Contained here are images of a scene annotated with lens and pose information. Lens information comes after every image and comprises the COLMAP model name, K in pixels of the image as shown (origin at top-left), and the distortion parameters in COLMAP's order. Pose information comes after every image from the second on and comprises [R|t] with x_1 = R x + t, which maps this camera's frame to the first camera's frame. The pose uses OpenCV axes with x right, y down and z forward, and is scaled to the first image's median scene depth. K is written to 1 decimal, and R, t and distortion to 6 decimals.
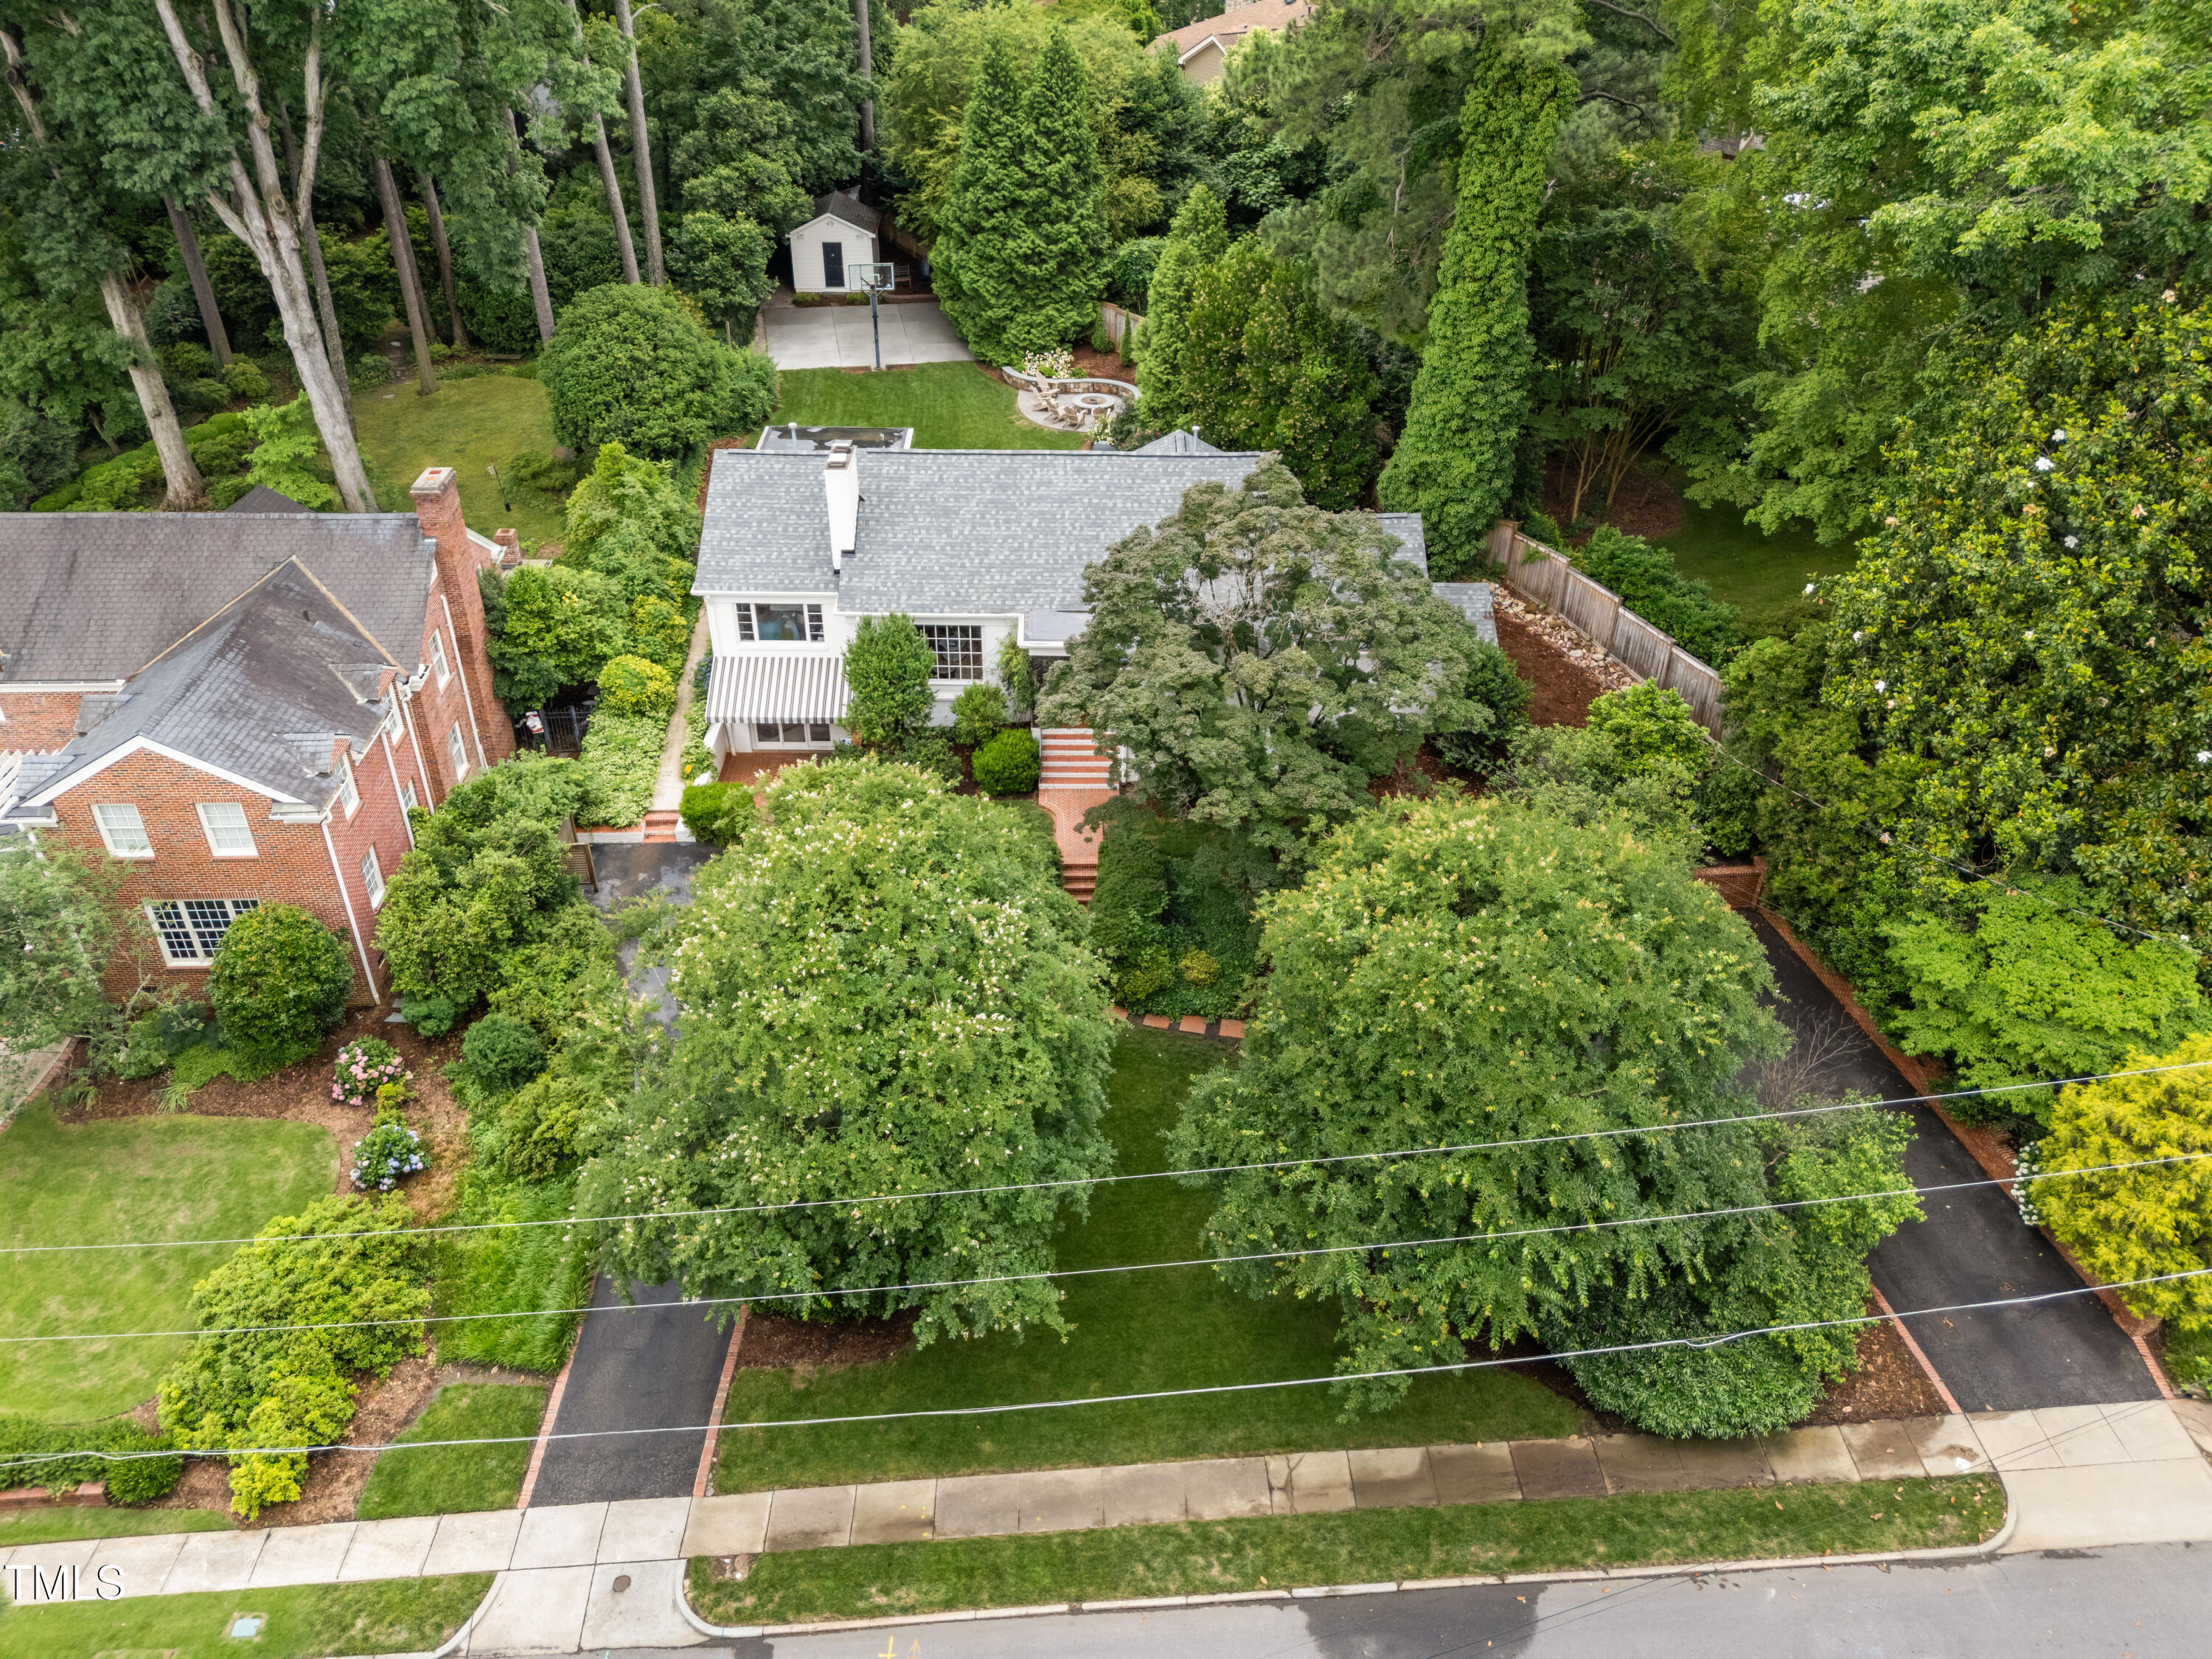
lens RADIAL K [[1619.7, 0, 1109.1], [0, 1619.7, 831.9], [0, 0, 1]] dist [0.068361, -0.055380]
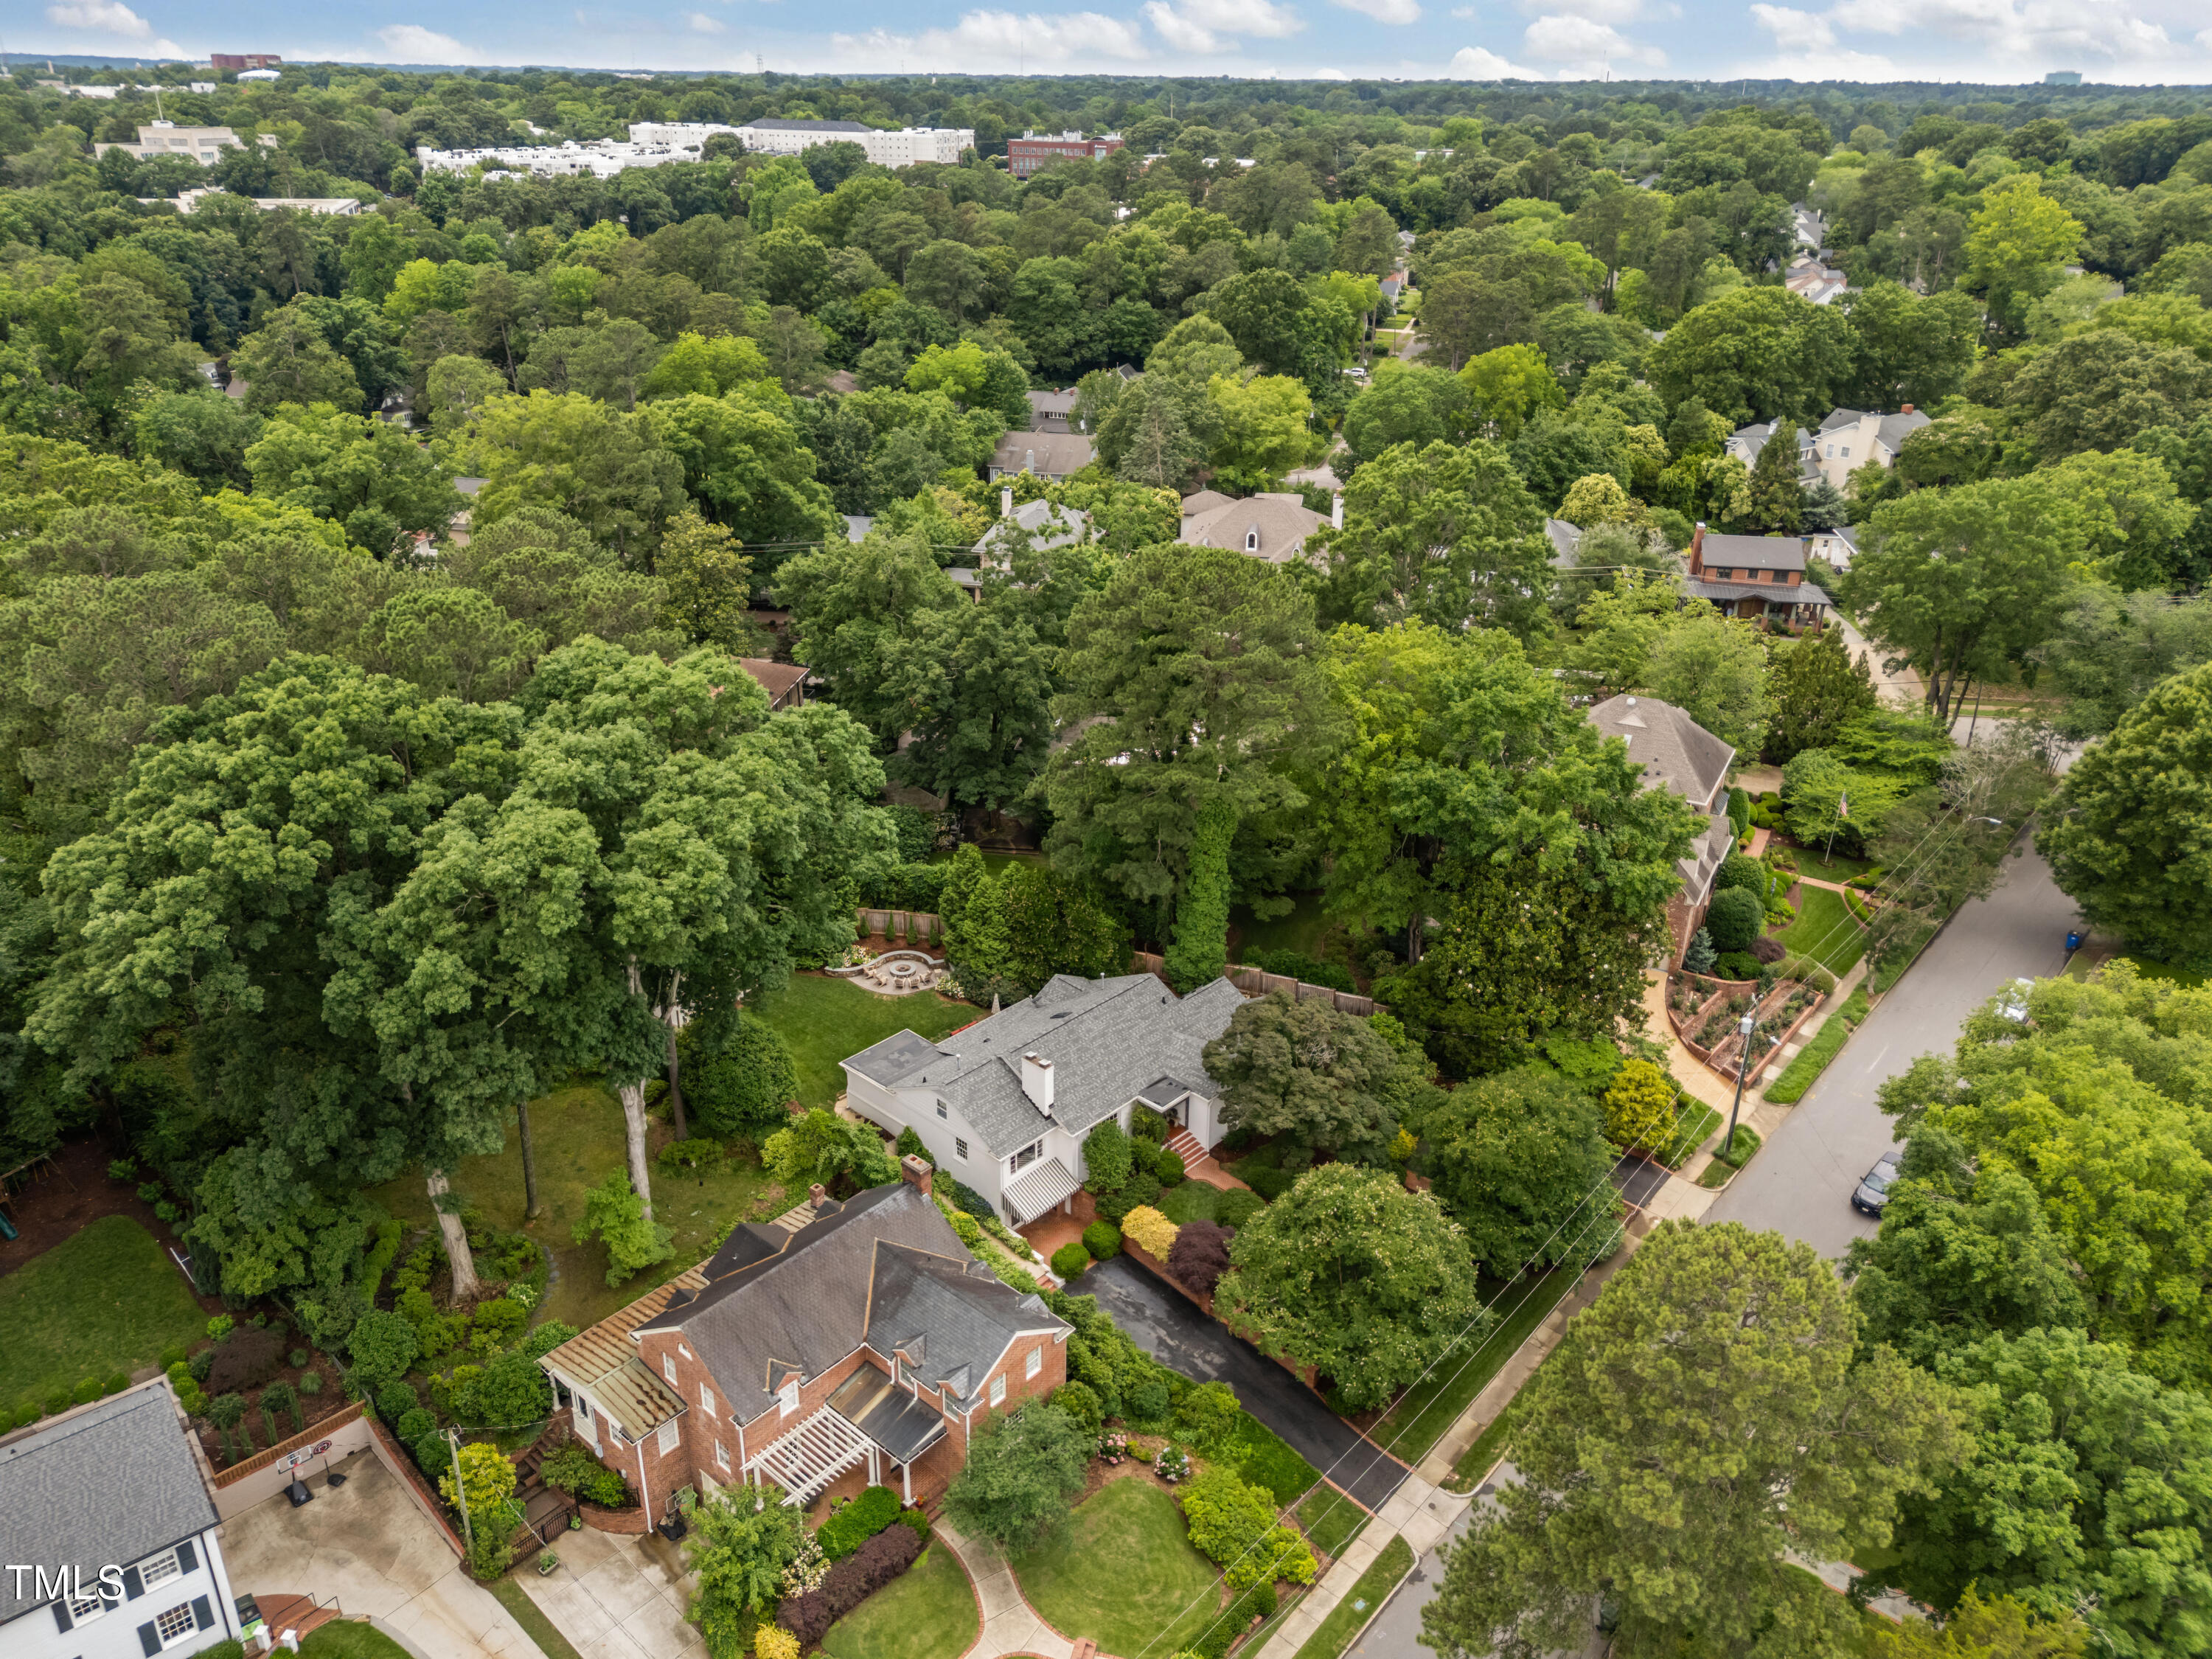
lens RADIAL K [[1619.7, 0, 1109.1], [0, 1619.7, 831.9], [0, 0, 1]] dist [0.068361, -0.055380]
pose [[0.694536, -0.306483, 0.650914, -1.224462], [0.397434, 0.917596, 0.007981, -0.445164], [-0.599722, 0.253152, 0.759110, -0.549969]]
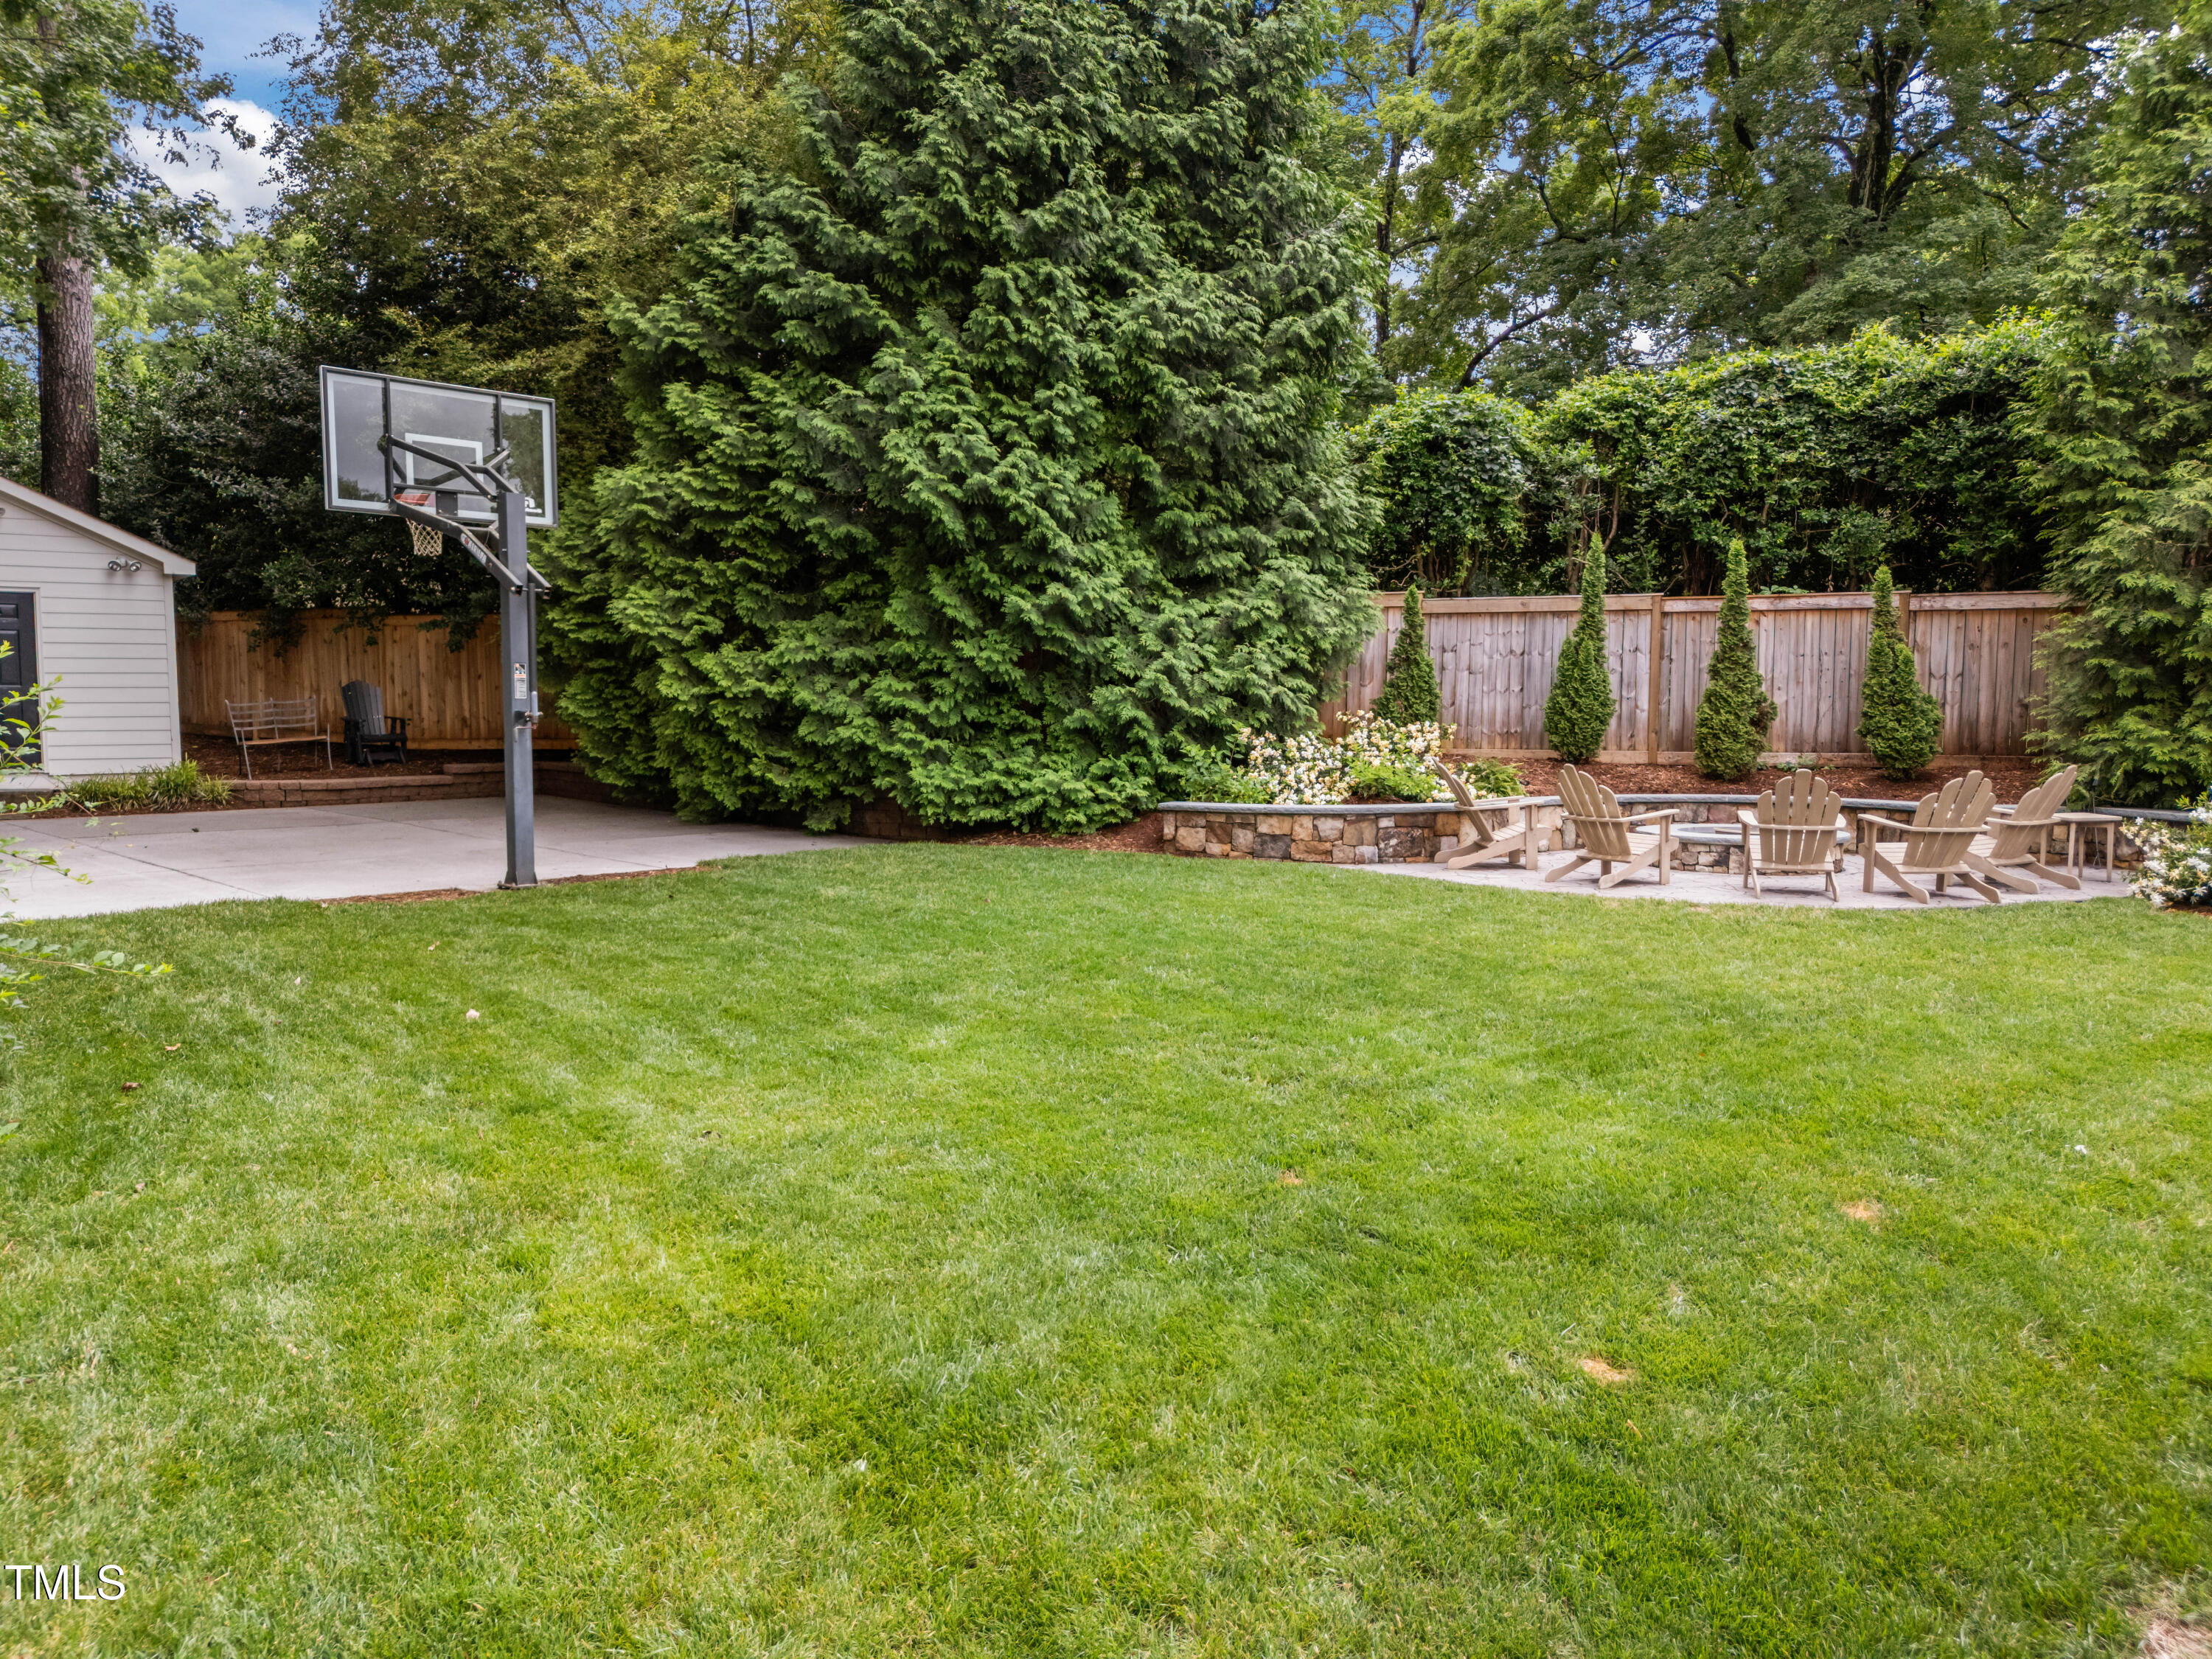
lens RADIAL K [[1619.7, 0, 1109.1], [0, 1619.7, 831.9], [0, 0, 1]] dist [0.068361, -0.055380]
pose [[0.819474, -0.060768, 0.569886, -0.280351], [0.329329, 0.863730, -0.381461, -0.289797], [-0.469048, 0.500277, 0.727817, 1.217895]]
